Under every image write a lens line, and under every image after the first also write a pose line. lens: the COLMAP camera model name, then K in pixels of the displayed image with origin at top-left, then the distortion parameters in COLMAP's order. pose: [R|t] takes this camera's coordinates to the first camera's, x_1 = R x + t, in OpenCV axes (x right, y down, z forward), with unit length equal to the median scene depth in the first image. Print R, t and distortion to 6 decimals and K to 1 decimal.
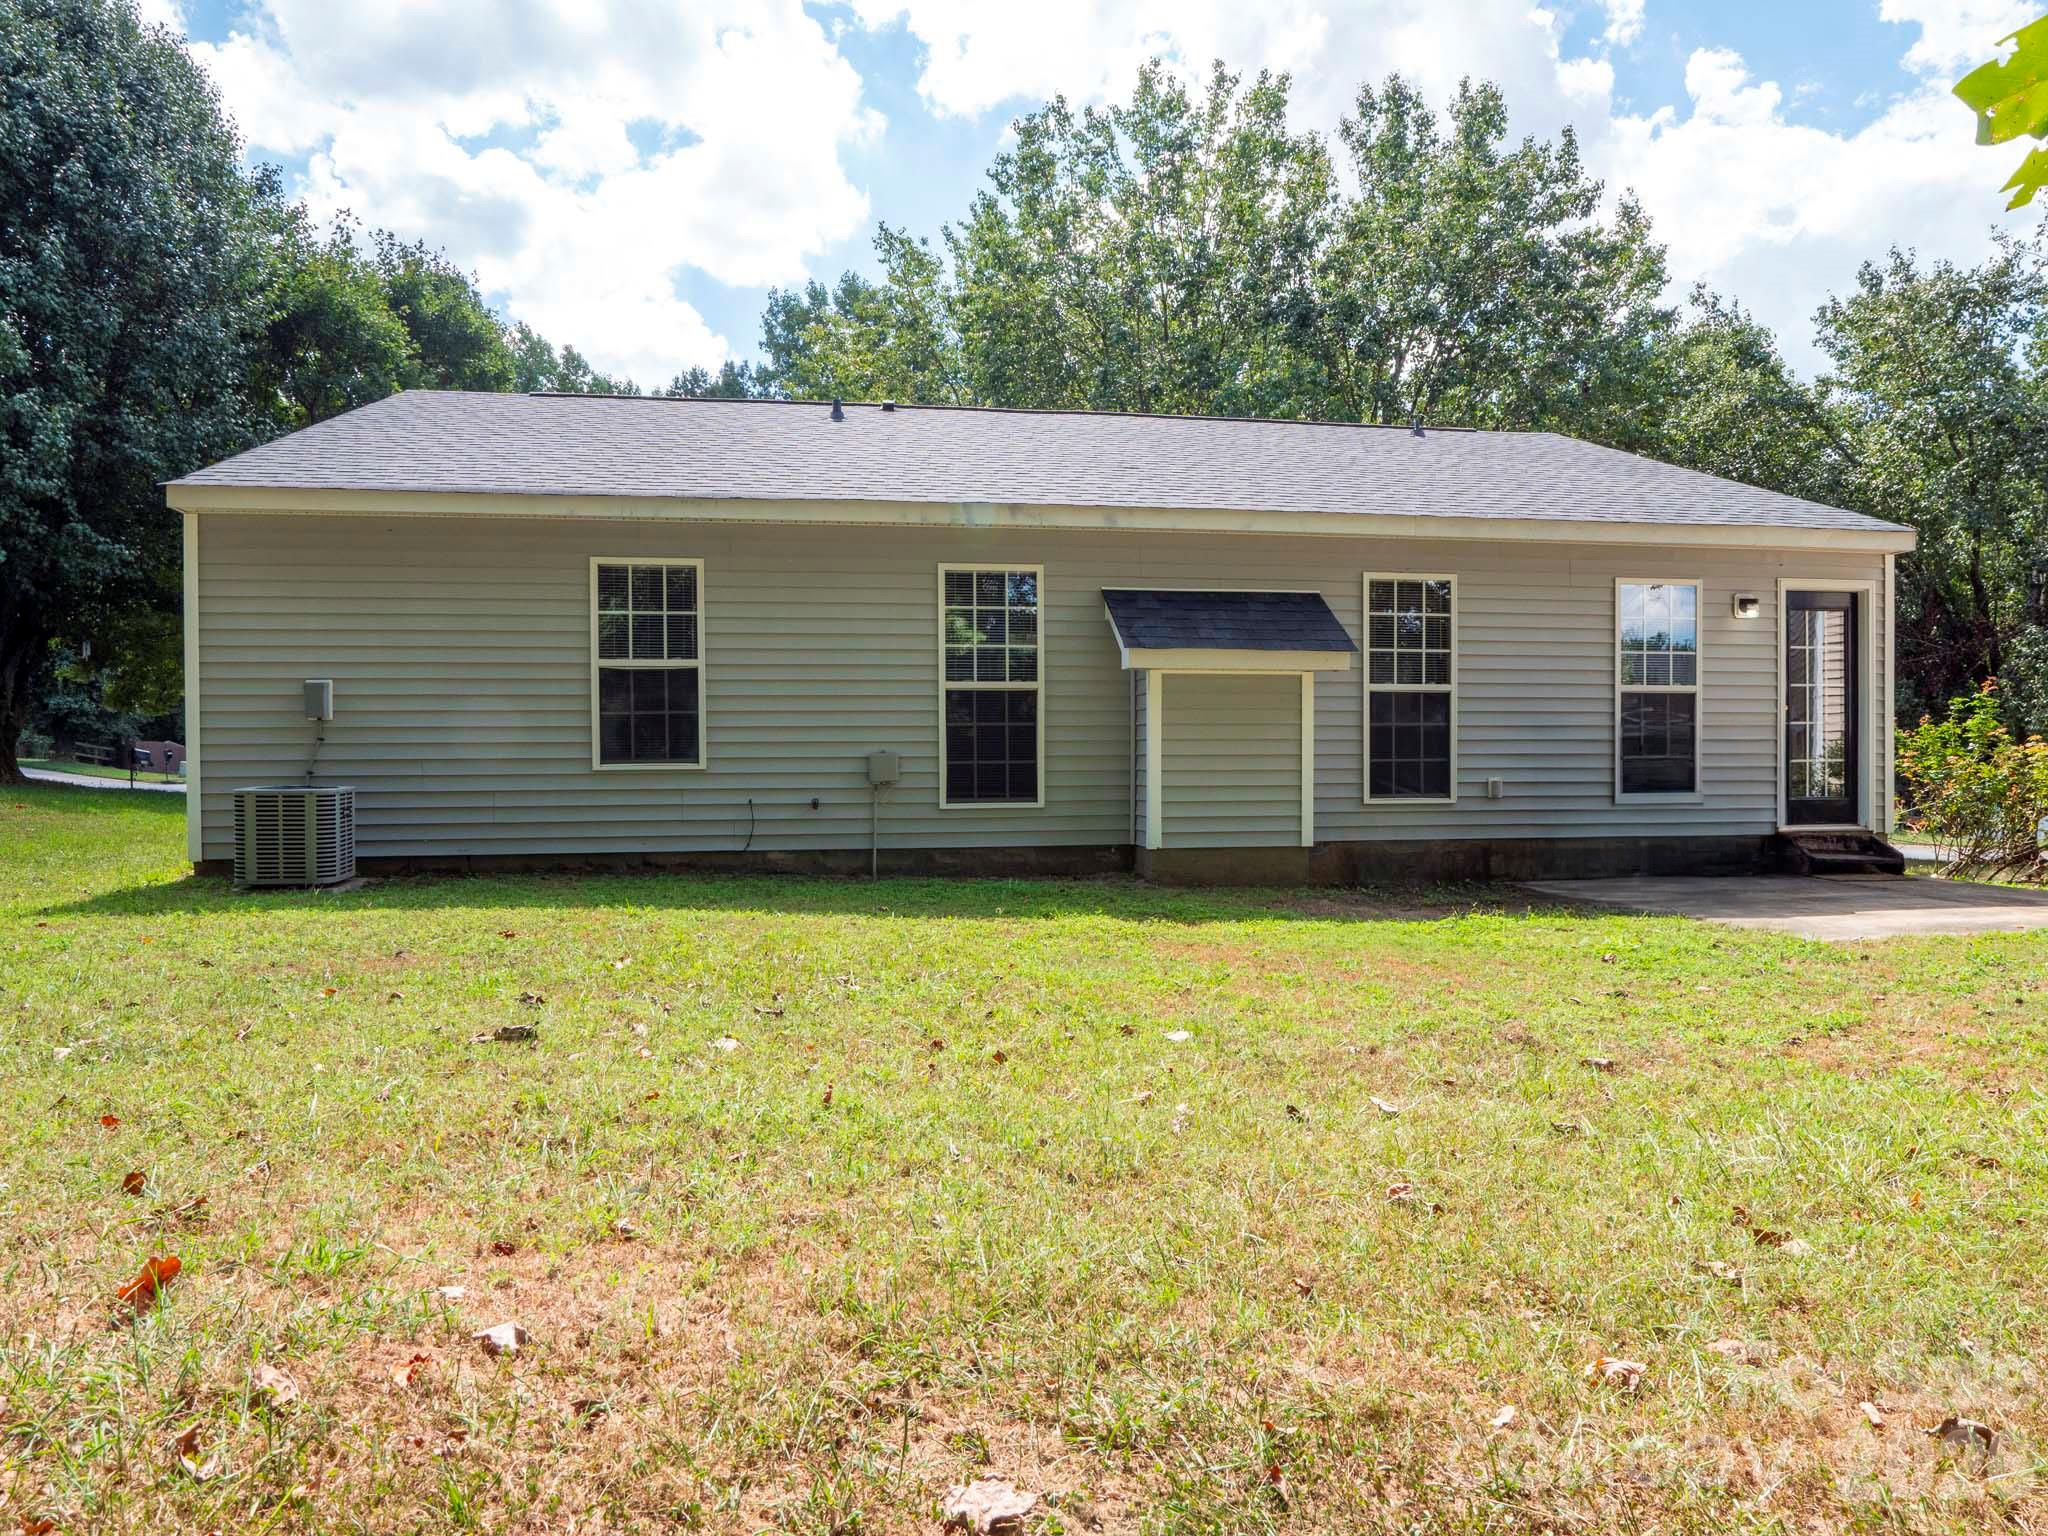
lens RADIAL K [[1272.8, 0, 1024.0], [0, 1272.8, 768.0], [0, 0, 1]] dist [-0.043070, -0.001787]
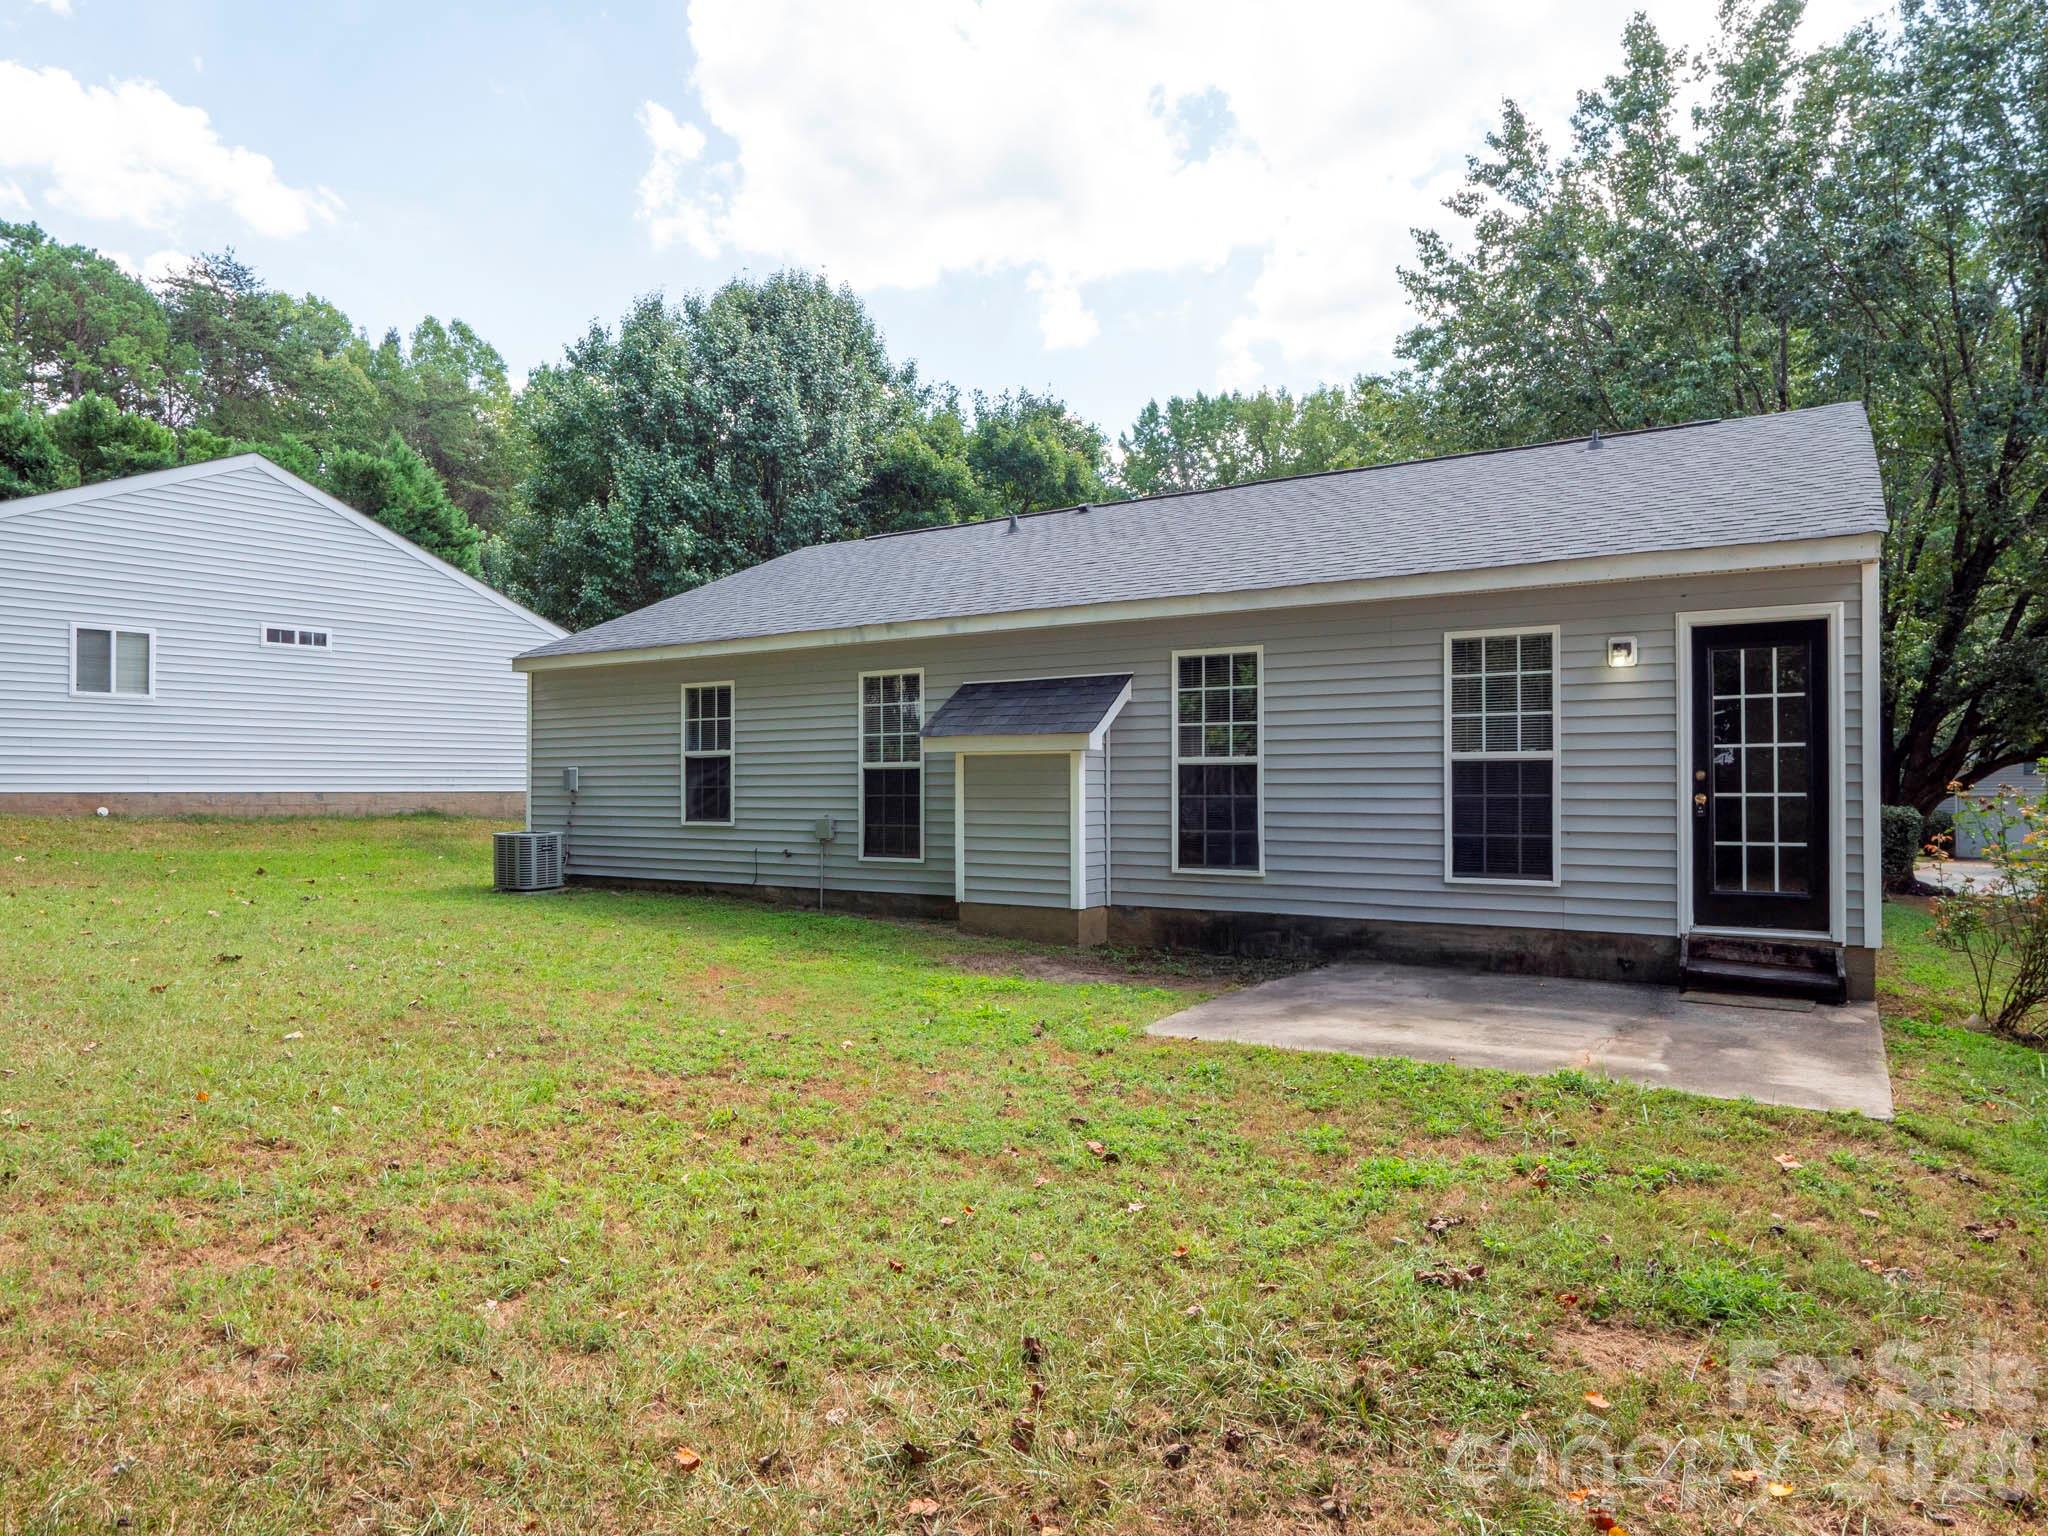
lens RADIAL K [[1272.8, 0, 1024.0], [0, 1272.8, 768.0], [0, 0, 1]] dist [-0.043070, -0.001787]
pose [[0.742388, -0.012326, -0.669857, 0.868384], [-0.025241, 0.998606, -0.046349, -0.006044], [0.669495, 0.051317, 0.741042, 0.143964]]
